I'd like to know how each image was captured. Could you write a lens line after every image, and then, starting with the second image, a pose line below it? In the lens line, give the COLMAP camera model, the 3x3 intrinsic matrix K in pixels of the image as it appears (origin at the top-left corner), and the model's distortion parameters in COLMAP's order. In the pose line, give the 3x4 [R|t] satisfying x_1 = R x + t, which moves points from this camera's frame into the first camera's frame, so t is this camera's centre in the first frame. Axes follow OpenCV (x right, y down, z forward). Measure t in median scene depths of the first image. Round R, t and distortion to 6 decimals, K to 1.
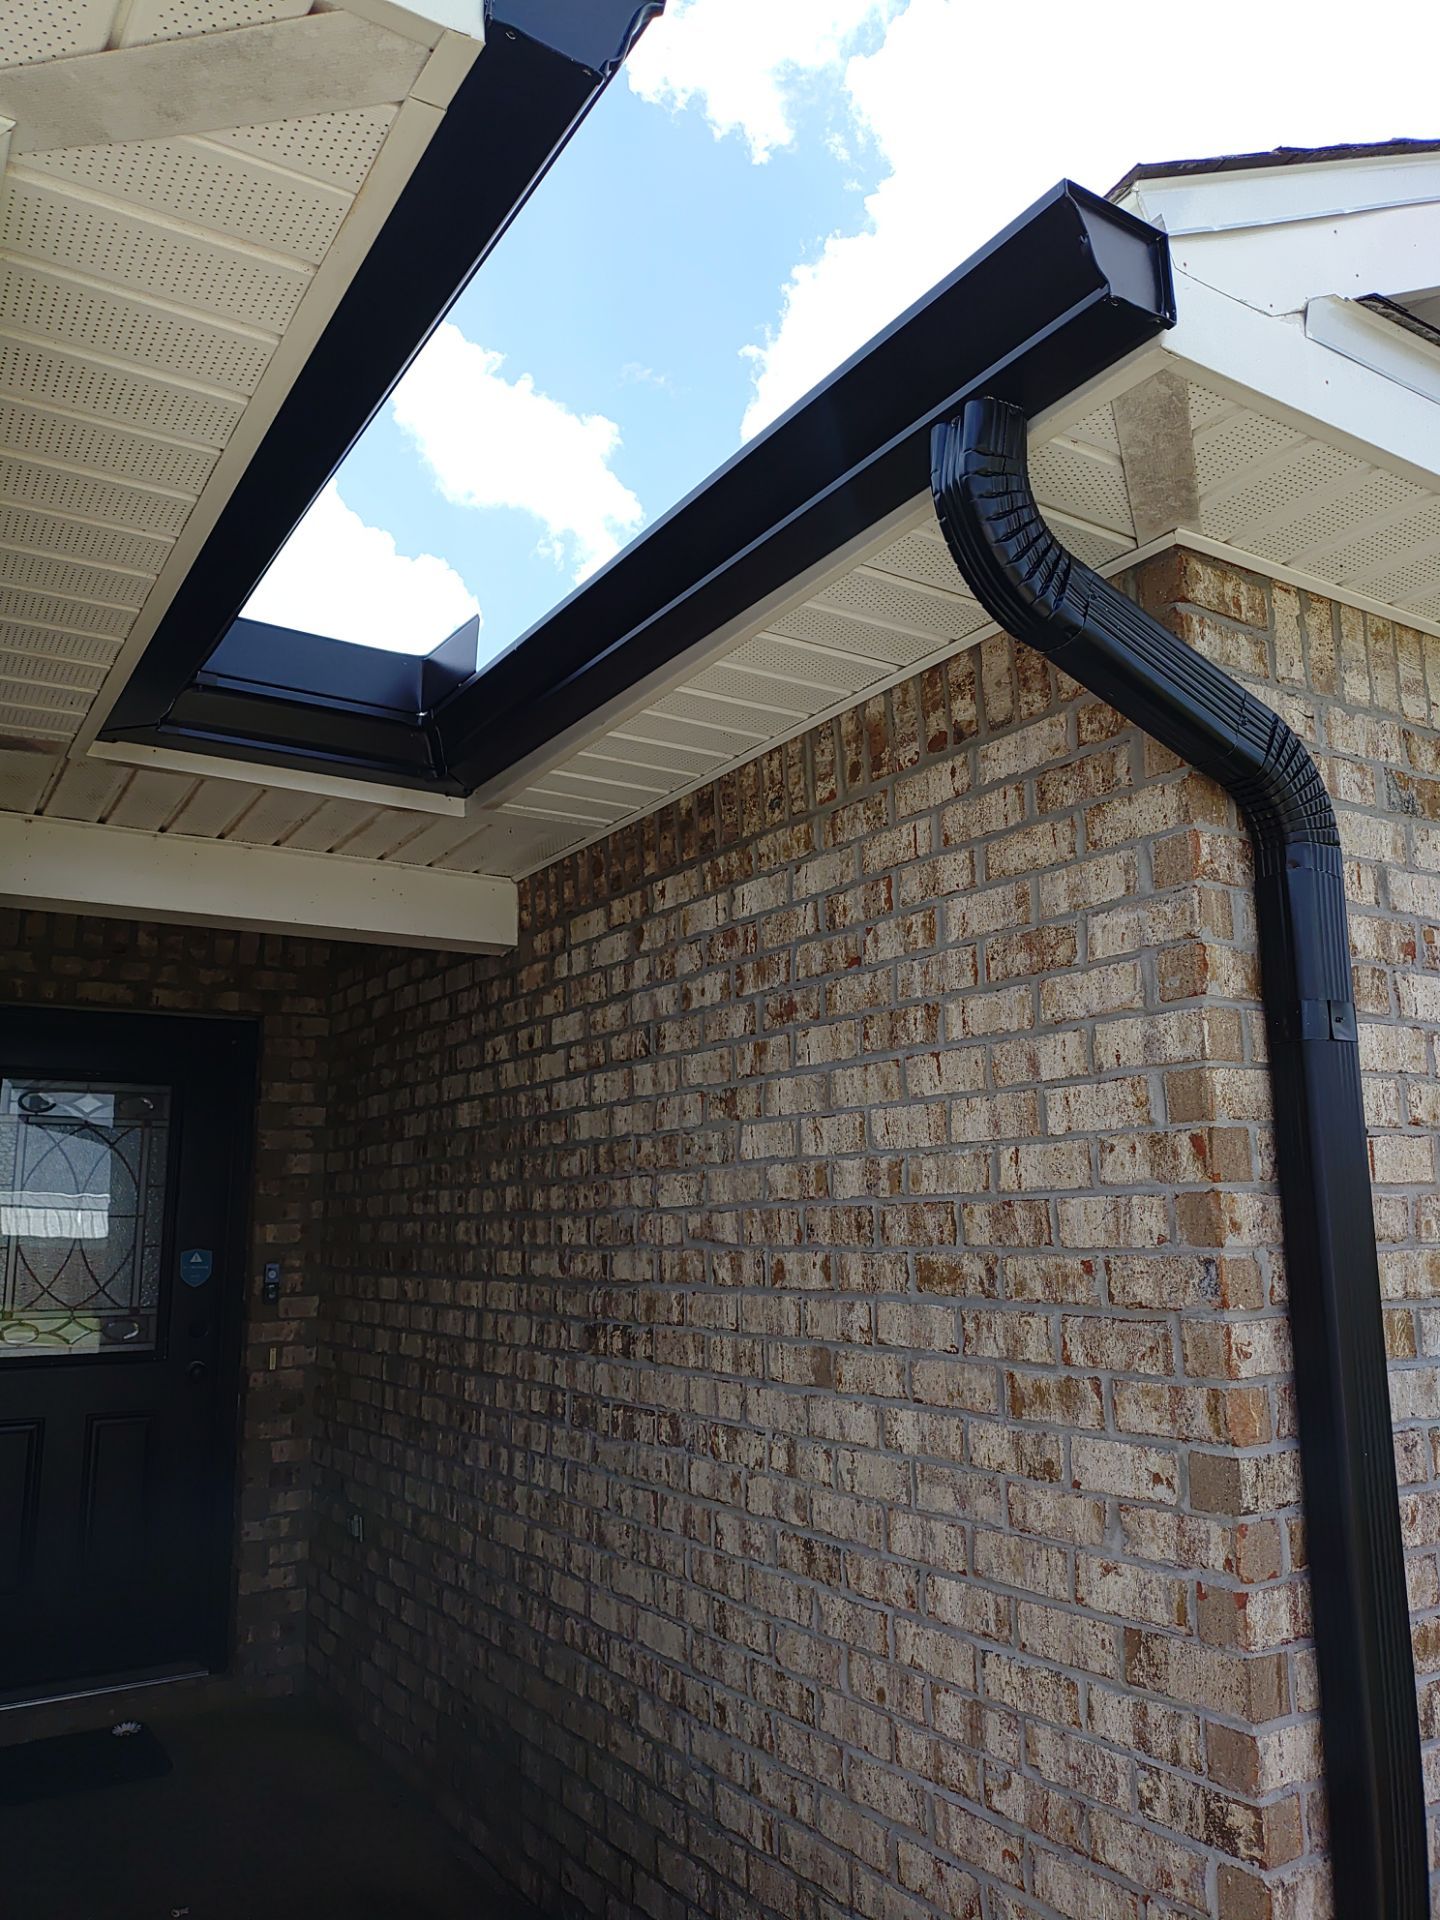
lens RADIAL K [[1363.9, 0, 728.8], [0, 1363.9, 974.9], [0, 0, 1]] dist [0.112926, -0.193276]
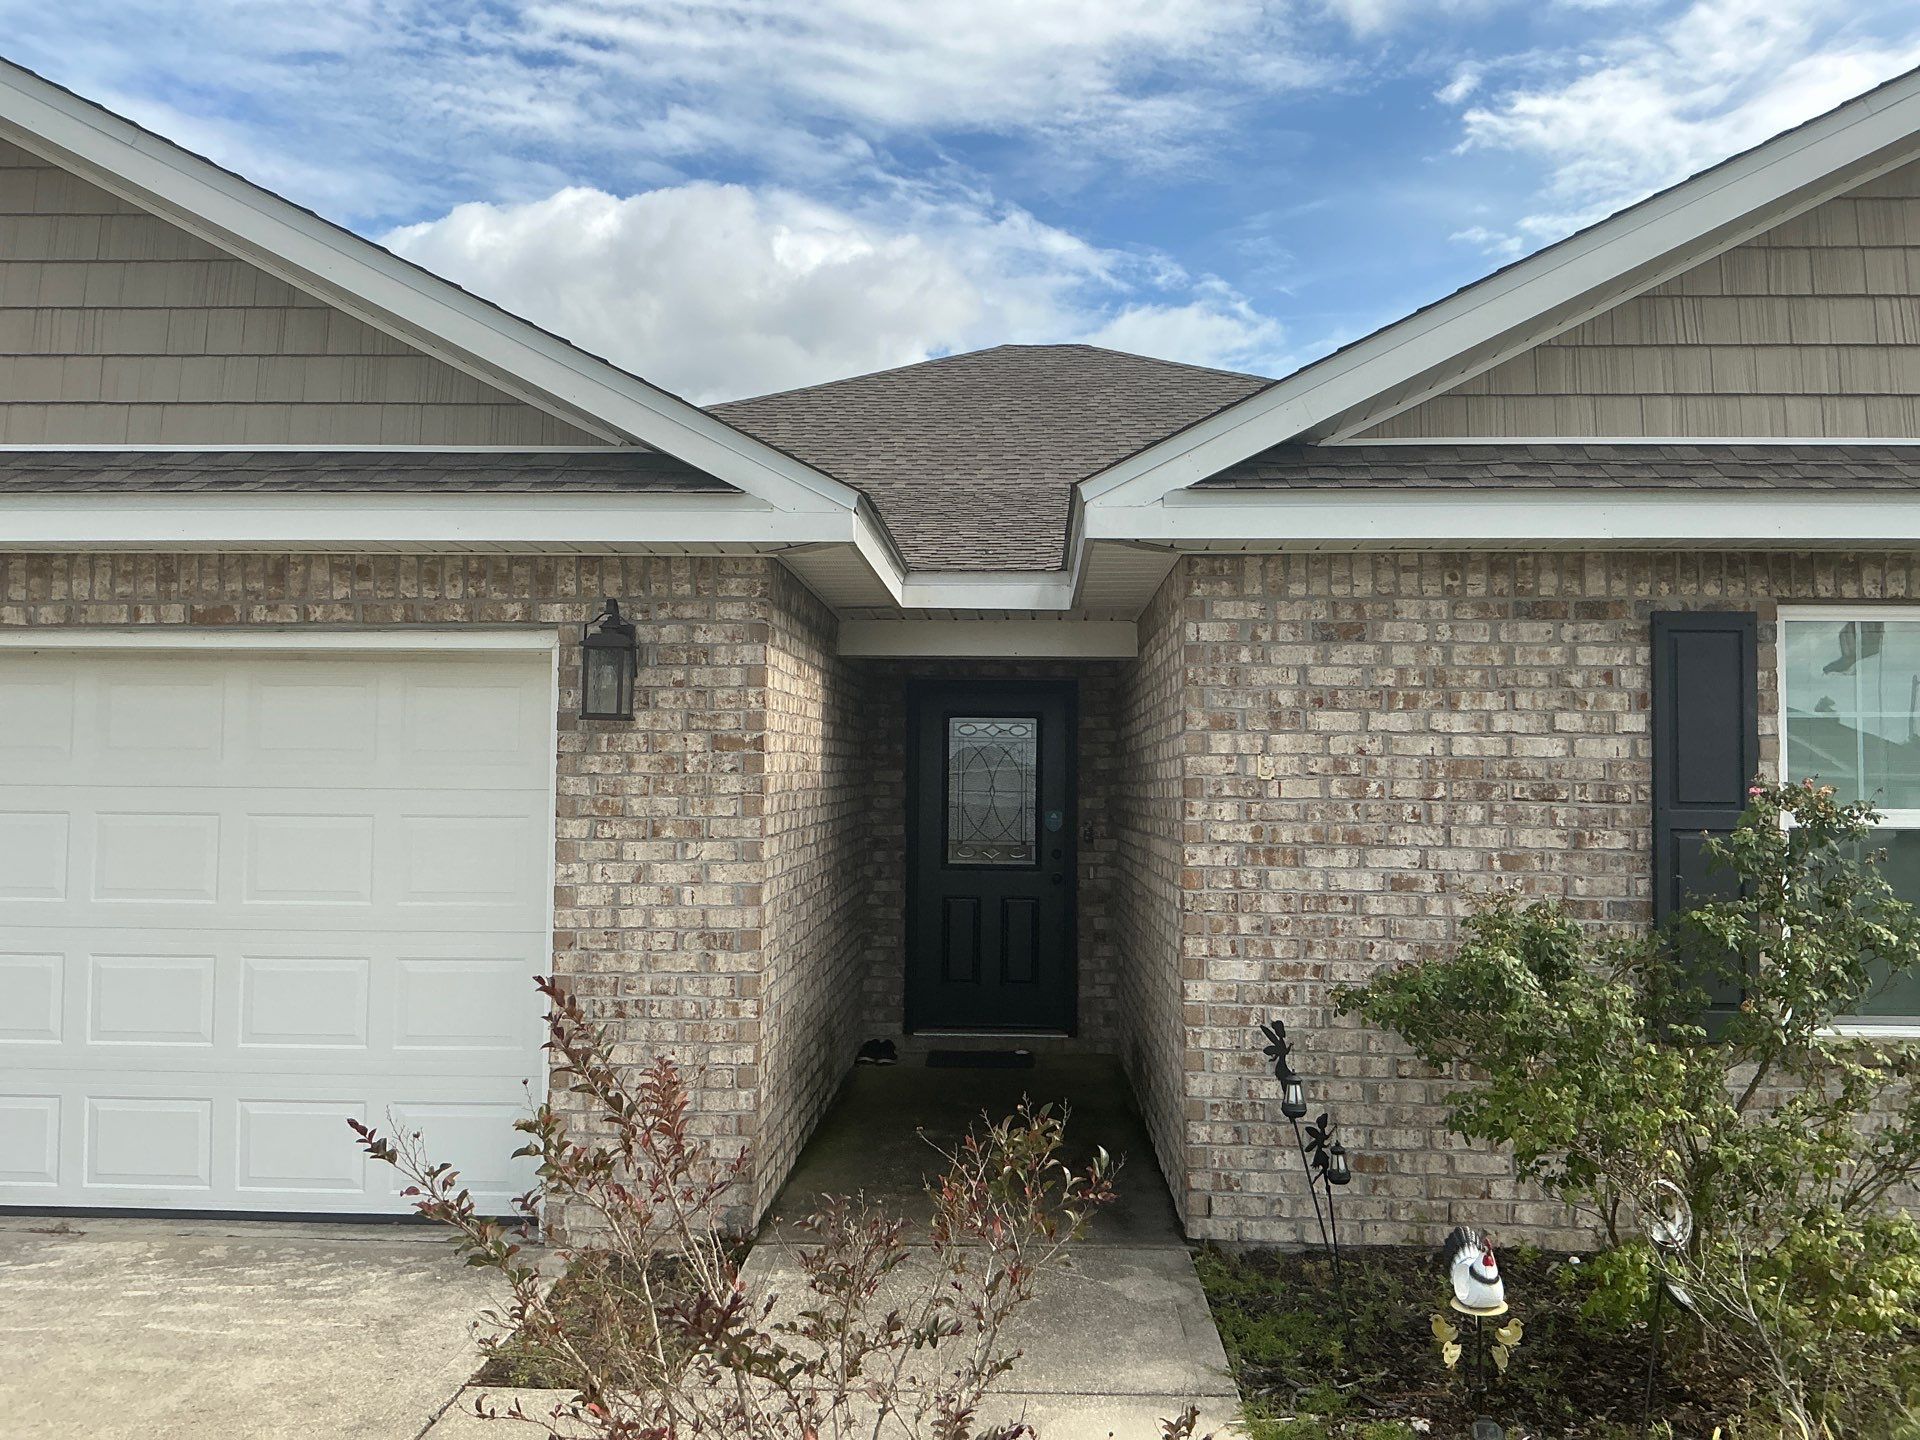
lens RADIAL K [[1399.5, 0, 963.0], [0, 1399.5, 770.3], [0, 0, 1]] dist [-0.000984, -0.016750]
pose [[0.827010, 0.012223, -0.562054, 1.229980], [0.080295, 0.986946, 0.139610, -0.262124], [0.556423, -0.160589, 0.815233, -1.208132]]
